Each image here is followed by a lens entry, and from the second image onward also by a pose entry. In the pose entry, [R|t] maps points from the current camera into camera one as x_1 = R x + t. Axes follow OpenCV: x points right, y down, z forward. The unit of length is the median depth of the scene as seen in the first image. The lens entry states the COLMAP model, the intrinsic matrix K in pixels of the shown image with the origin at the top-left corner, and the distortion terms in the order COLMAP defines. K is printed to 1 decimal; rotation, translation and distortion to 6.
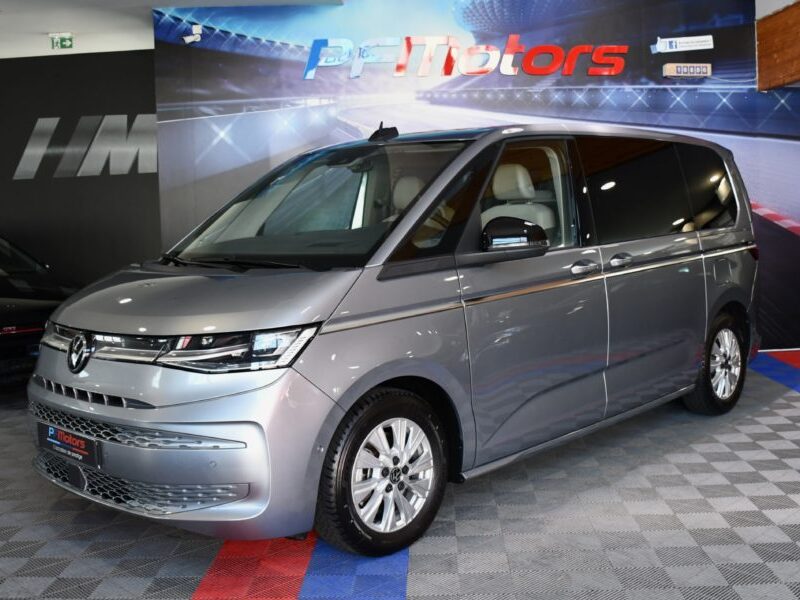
lens RADIAL K [[884.3, 0, 392.3], [0, 884.3, 304.9], [0, 0, 1]] dist [-0.123614, 0.000000]
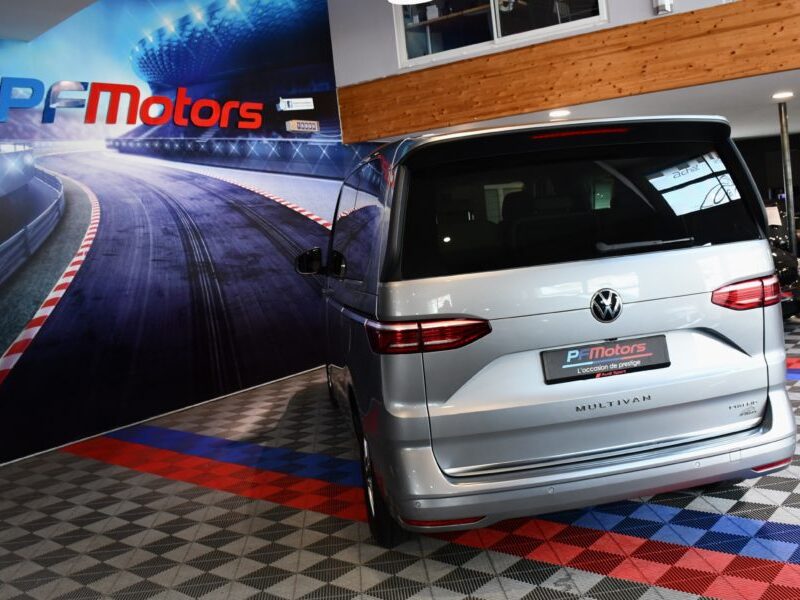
lens RADIAL K [[823.7, 0, 393.0], [0, 823.7, 300.6], [0, 0, 1]] dist [-0.111441, 0.000000]
pose [[0.637952, -0.110597, 0.762093, -0.469430], [0.165742, 0.986159, 0.004370, -0.019453], [-0.752028, 0.123523, 0.647453, 0.207631]]
